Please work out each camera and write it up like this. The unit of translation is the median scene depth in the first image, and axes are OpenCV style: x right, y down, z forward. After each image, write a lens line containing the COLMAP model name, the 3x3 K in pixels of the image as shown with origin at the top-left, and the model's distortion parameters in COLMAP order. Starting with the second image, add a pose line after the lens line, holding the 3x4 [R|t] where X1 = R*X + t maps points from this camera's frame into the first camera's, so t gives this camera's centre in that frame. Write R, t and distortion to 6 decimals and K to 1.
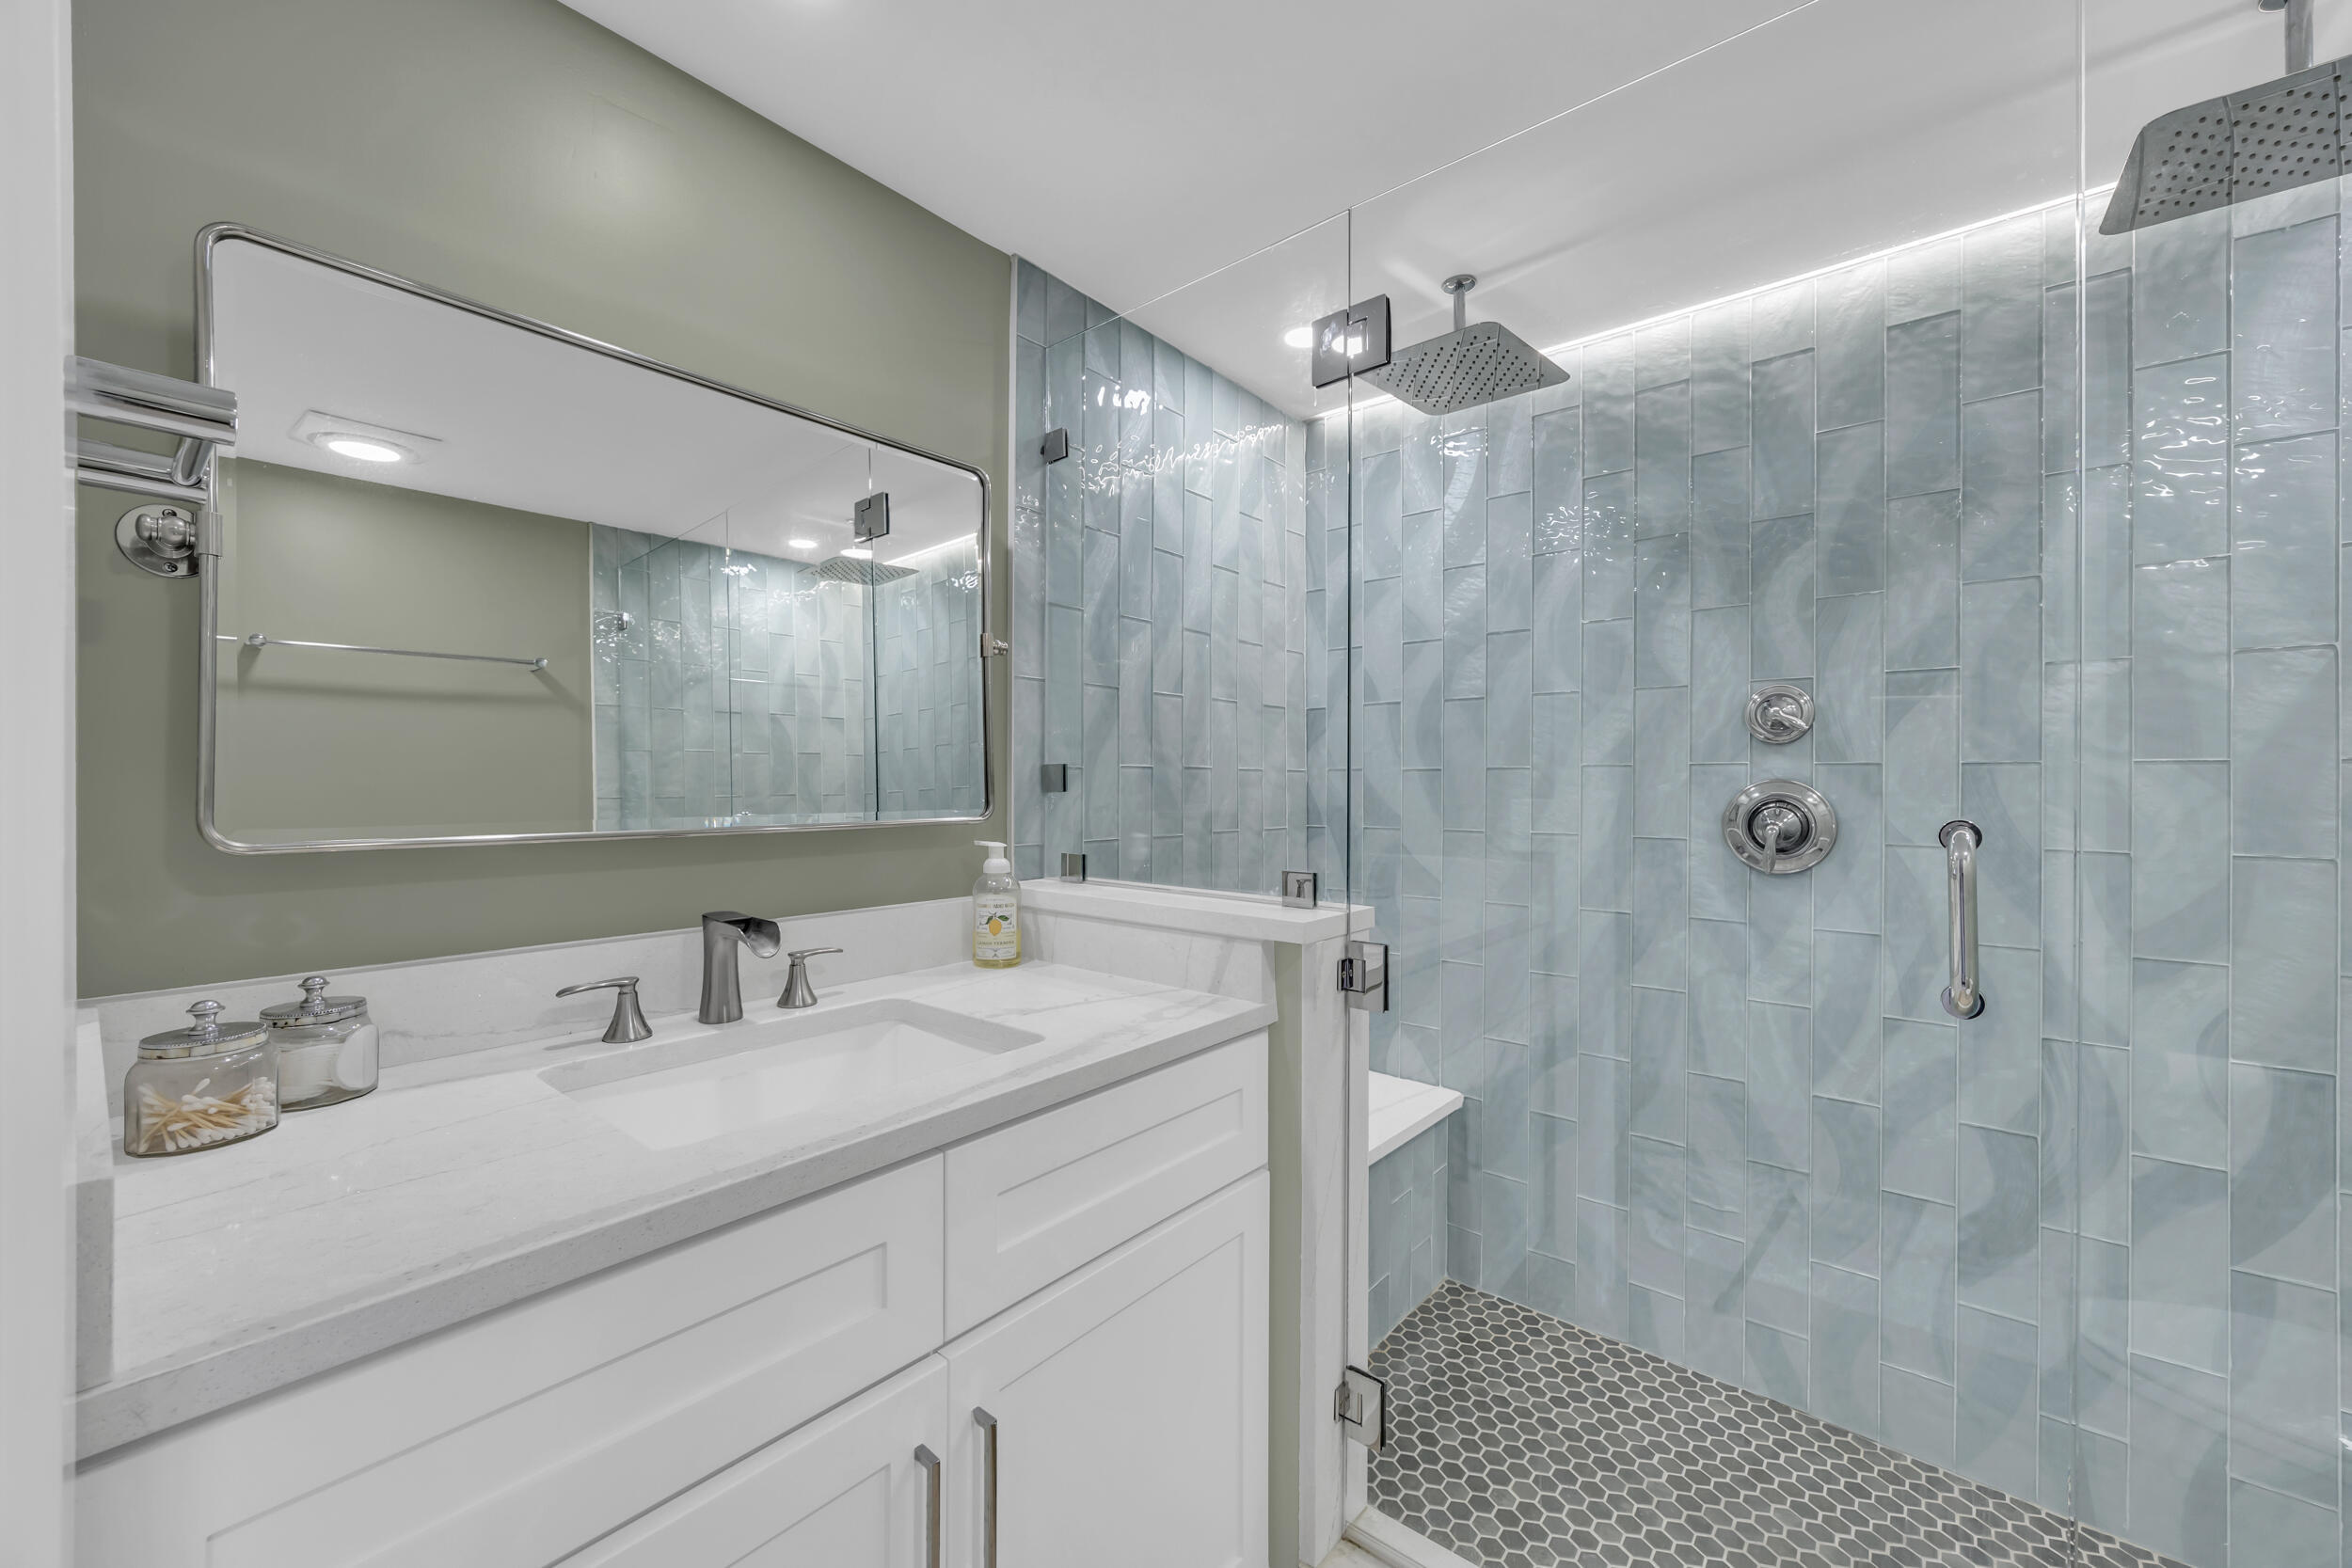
lens RADIAL K [[912.8, 0, 1160.3], [0, 912.8, 788.4], [0, 0, 1]] dist [-0.001878, 0.000442]
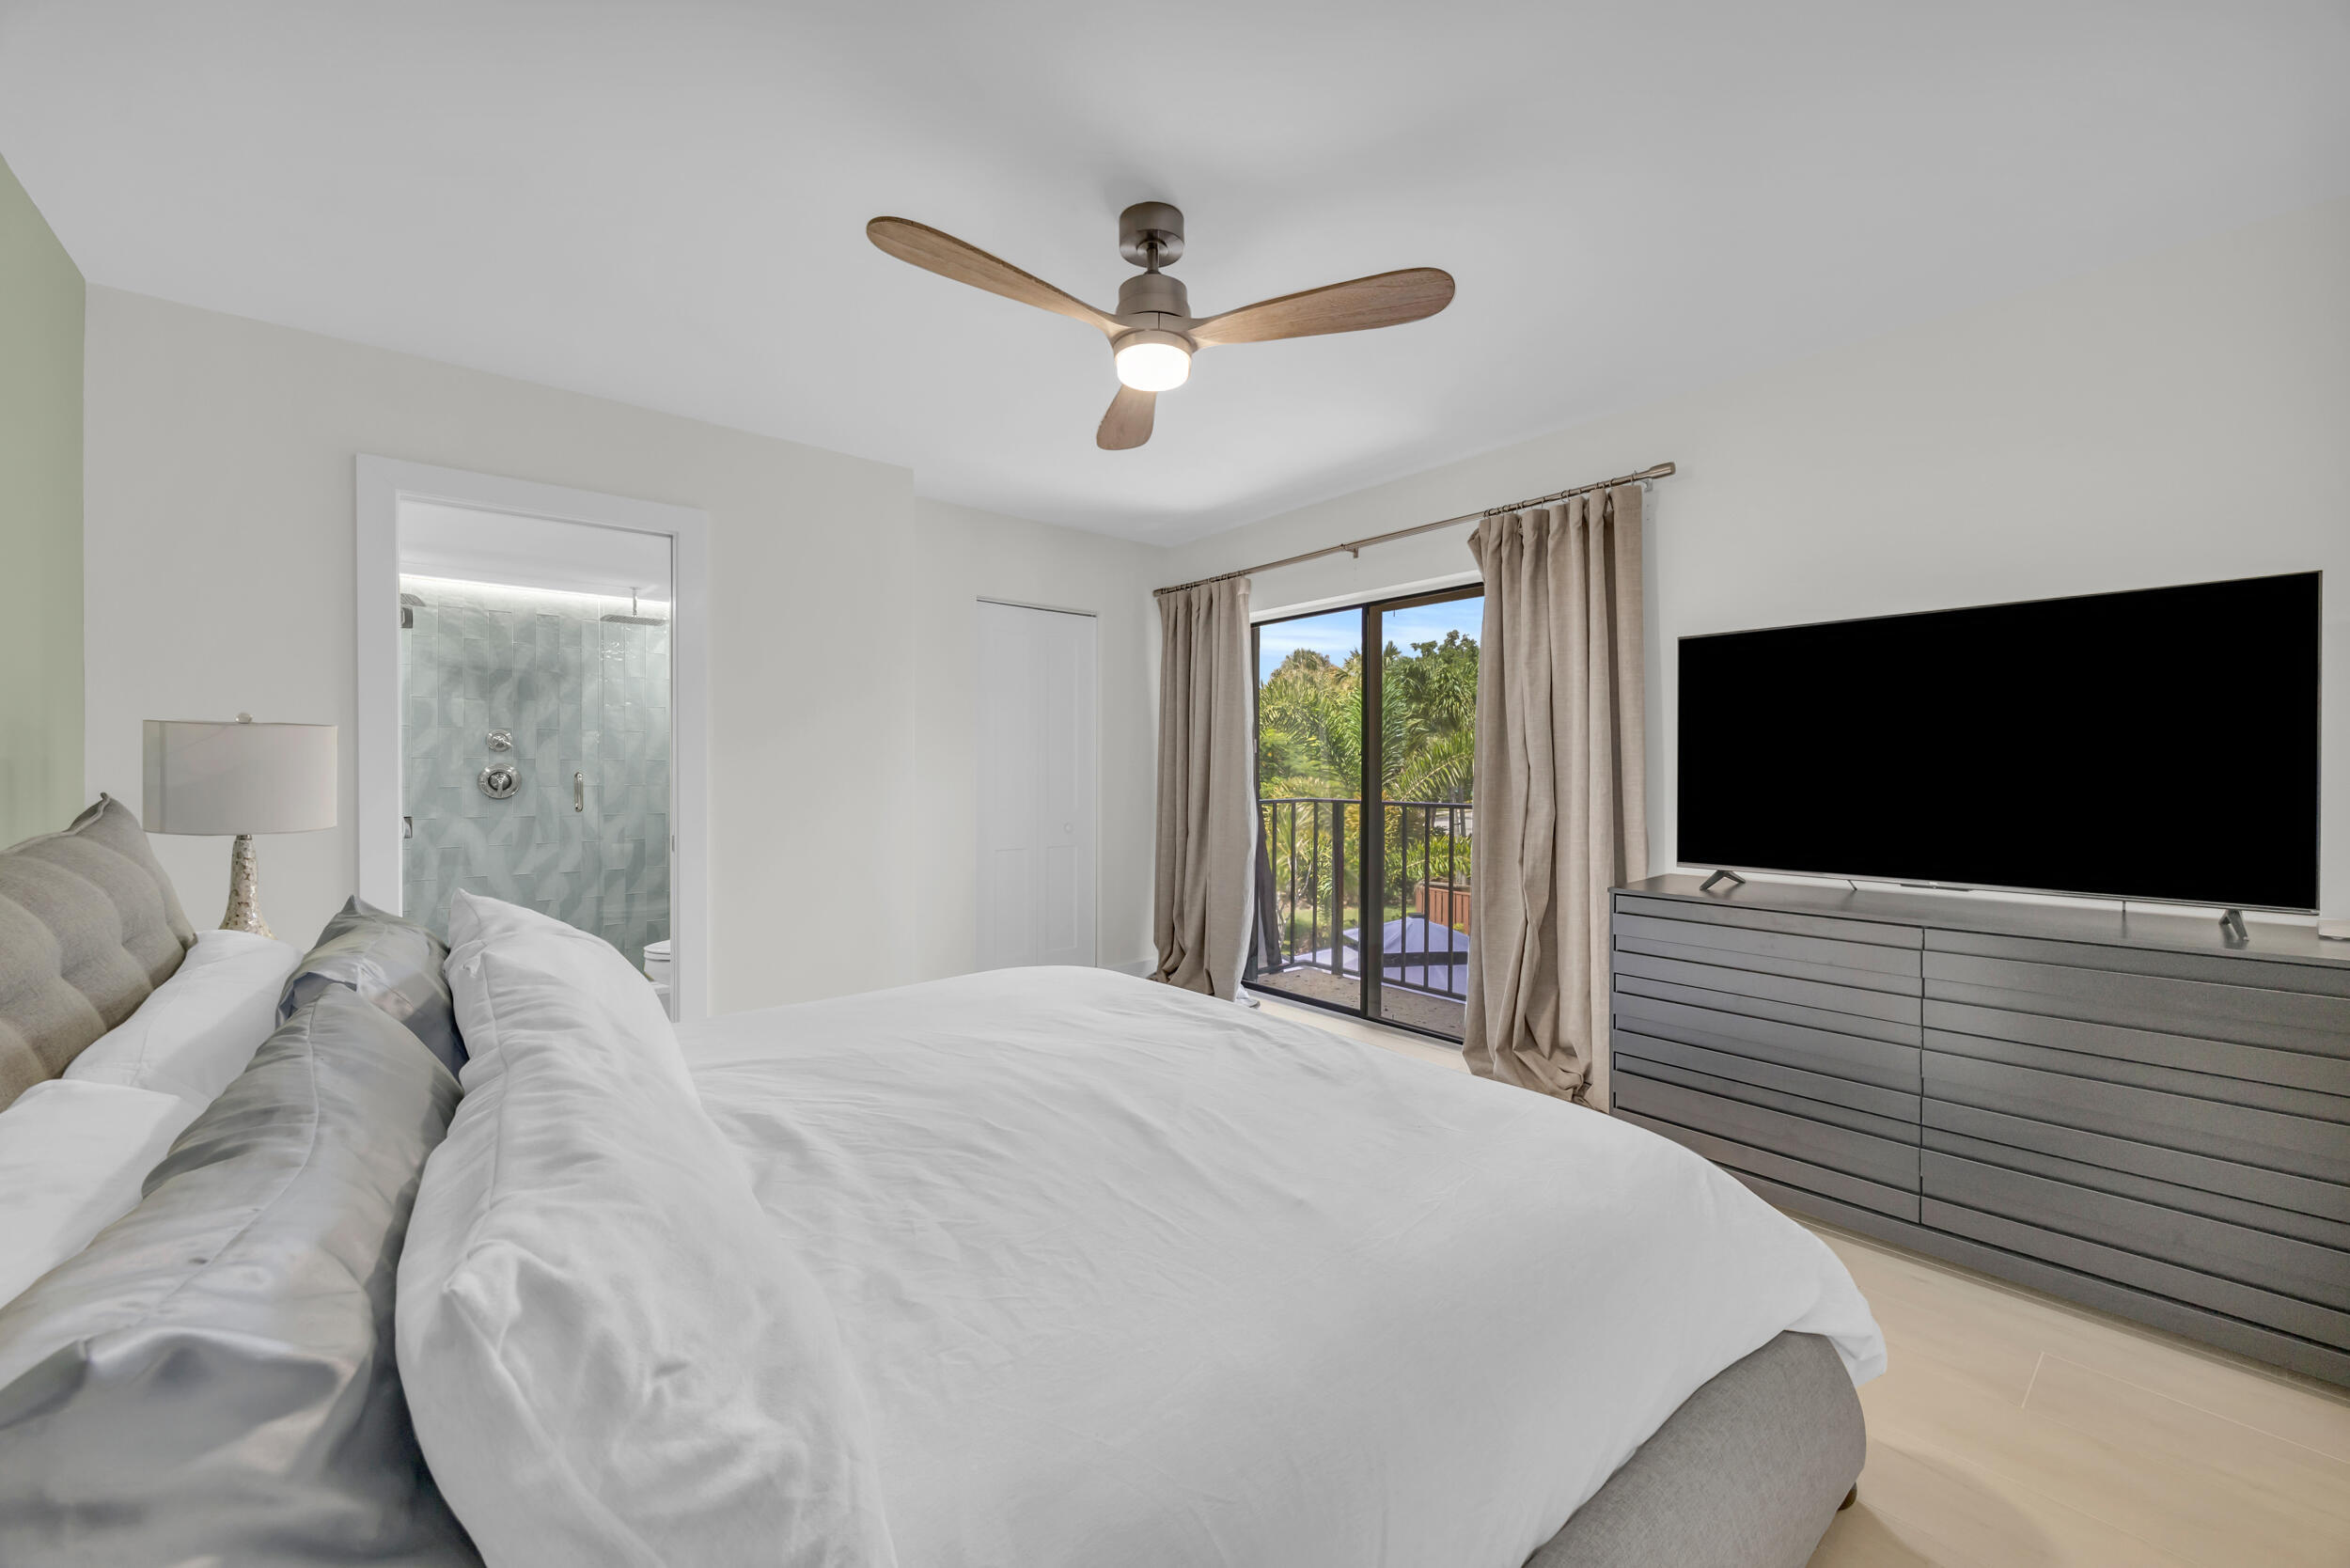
lens RADIAL K [[912.2, 0, 1183.5], [0, 912.2, 777.8], [0, 0, 1]] dist [-0.001878, 0.000442]
pose [[0.163319, -0.025318, 0.986248, -1.719058], [-0.011096, 0.999560, 0.027497, -0.068353], [-0.986511, -0.015434, 0.162966, -1.504049]]
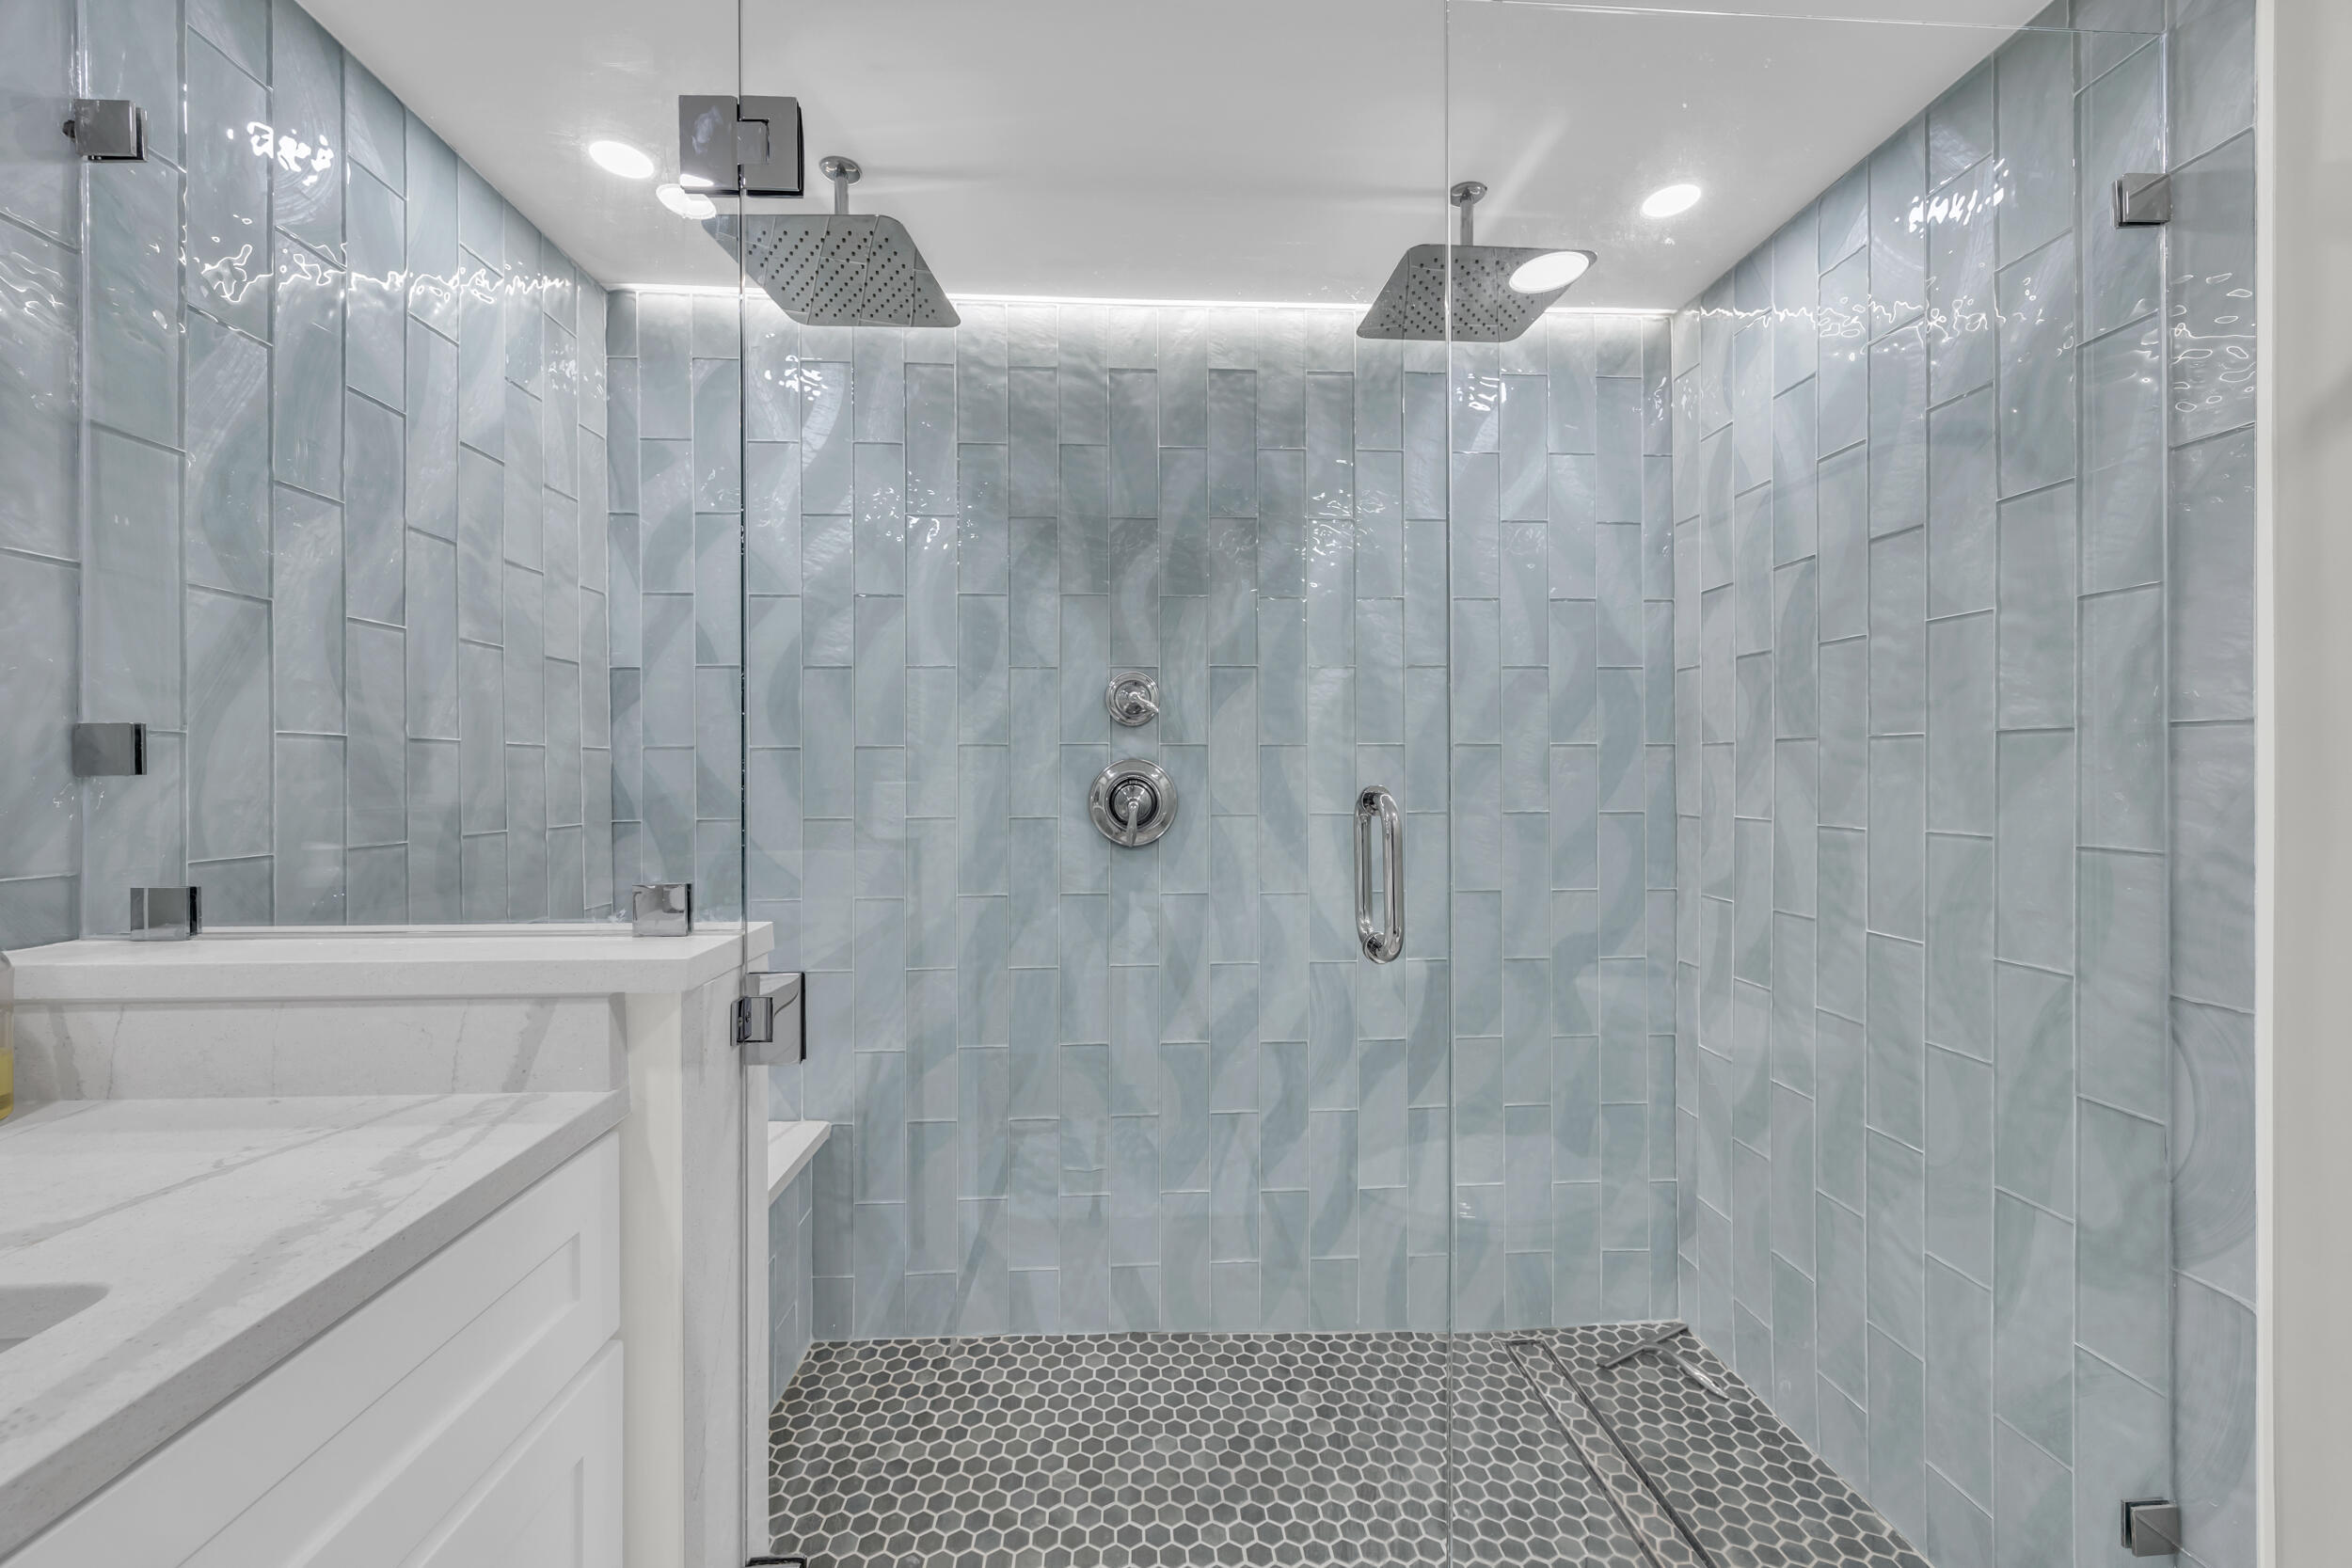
lens RADIAL K [[912.8, 0, 1183.7], [0, 912.8, 773.8], [0, 0, 1]] dist [-0.001878, 0.000442]
pose [[0.721330, -0.006287, 0.692563, -0.031349], [0.009878, 0.999950, -0.001210, 0.009853], [-0.692521, 0.007714, 0.721357, 0.175947]]
